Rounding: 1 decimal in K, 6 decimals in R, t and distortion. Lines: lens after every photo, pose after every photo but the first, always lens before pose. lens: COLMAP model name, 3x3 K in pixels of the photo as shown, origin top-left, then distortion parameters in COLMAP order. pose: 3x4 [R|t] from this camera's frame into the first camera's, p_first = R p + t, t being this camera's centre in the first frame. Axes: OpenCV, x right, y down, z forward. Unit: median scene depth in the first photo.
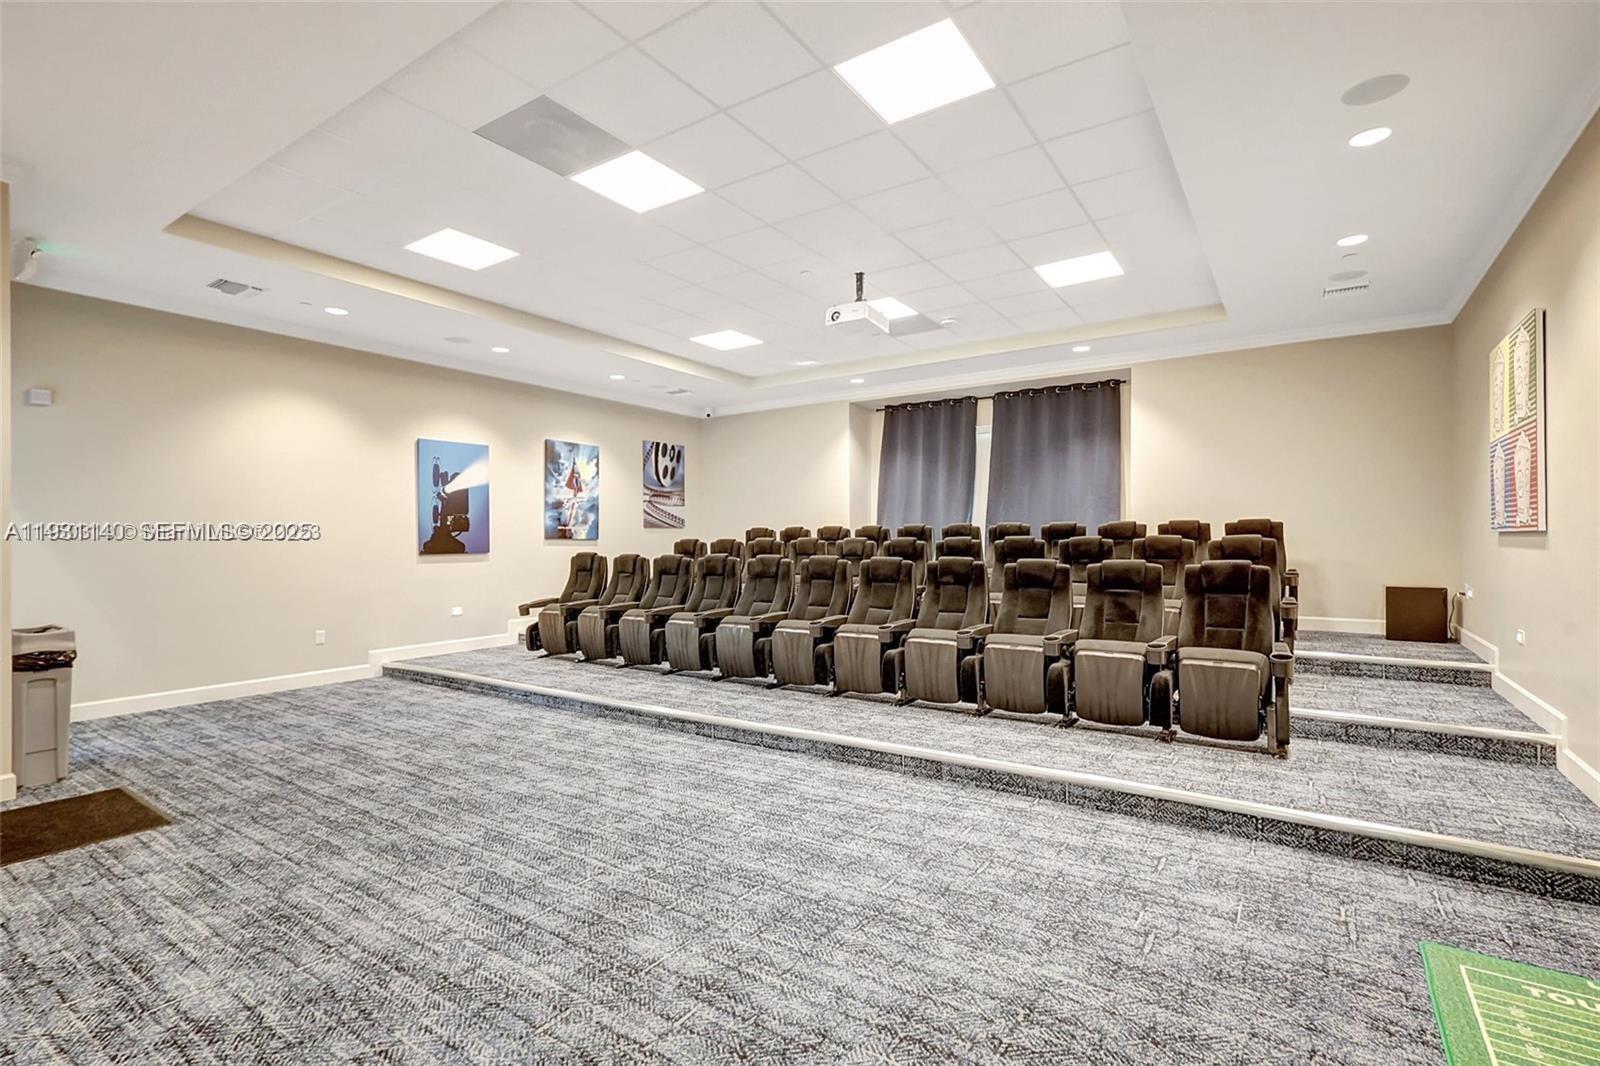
lens RADIAL K [[756.4, 0, 795.8], [0, 756.4, 533.1], [0, 0, 1]] dist [0.004064, -0.000173]
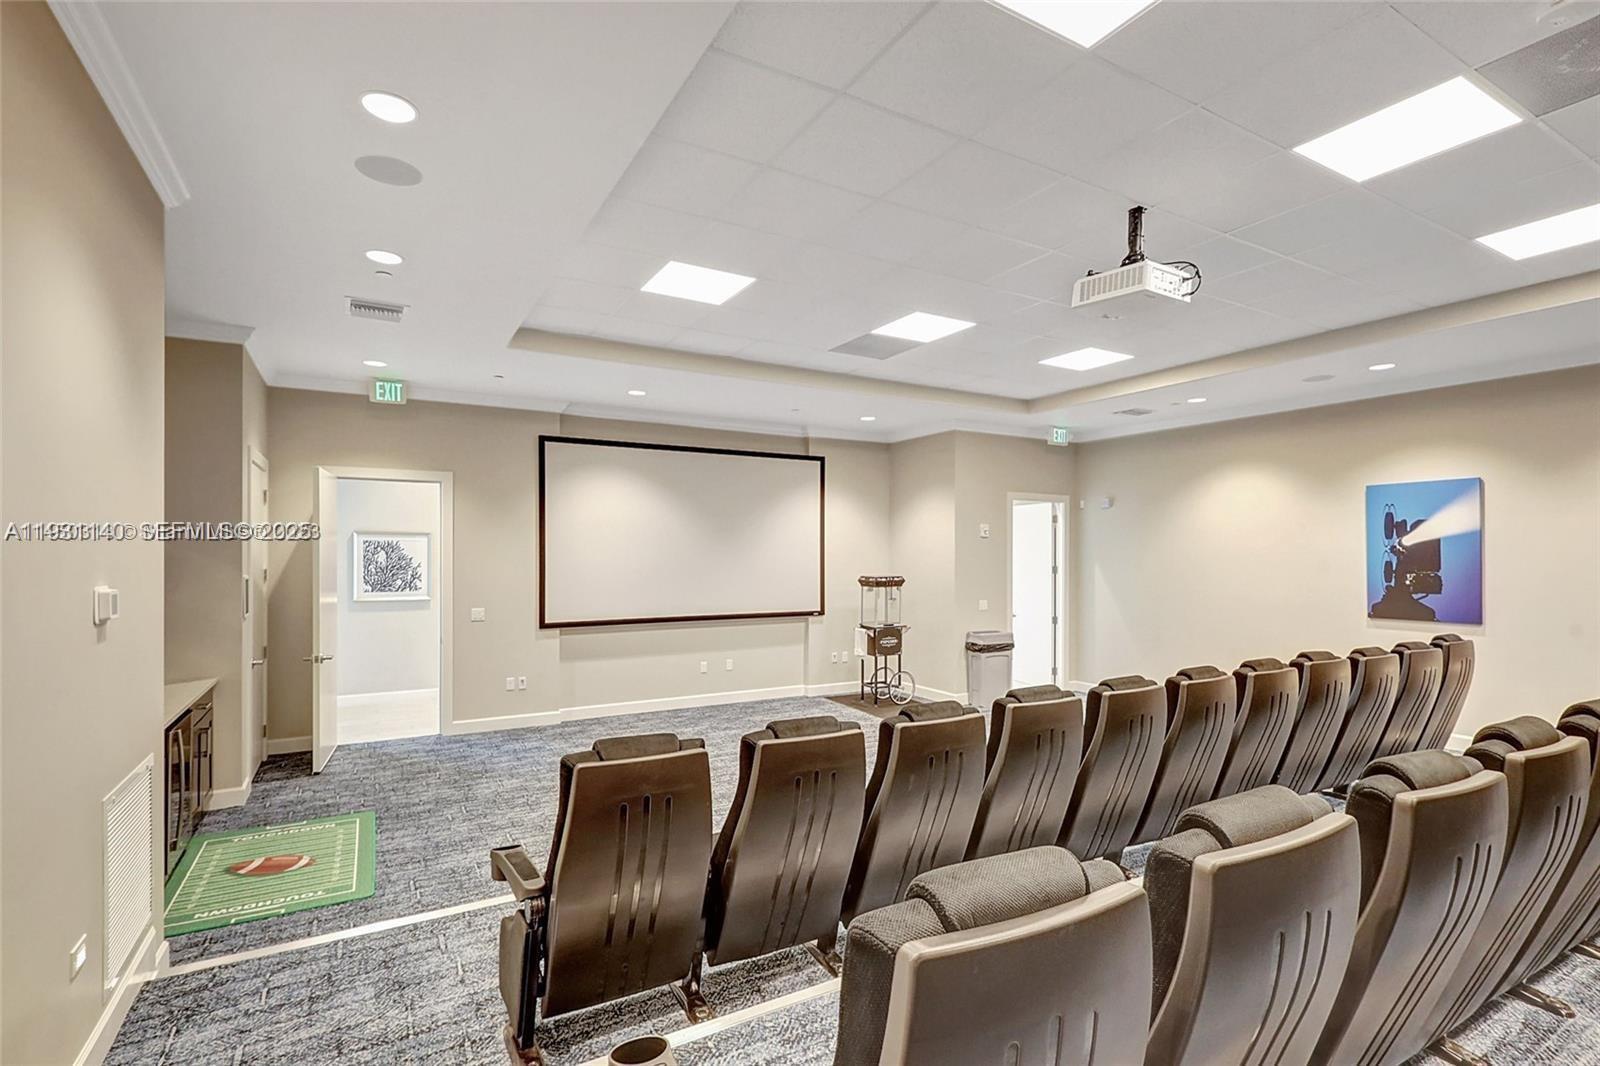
lens RADIAL K [[756.4, 0, 797.0], [0, 756.4, 544.9], [0, 0, 1]] dist [0.004064, -0.000173]
pose [[-0.444935, -0.007075, -0.895535, 0.580412], [0.007494, 0.999904, -0.011623, -0.049923], [0.895531, -0.011882, -0.444840, 0.784999]]
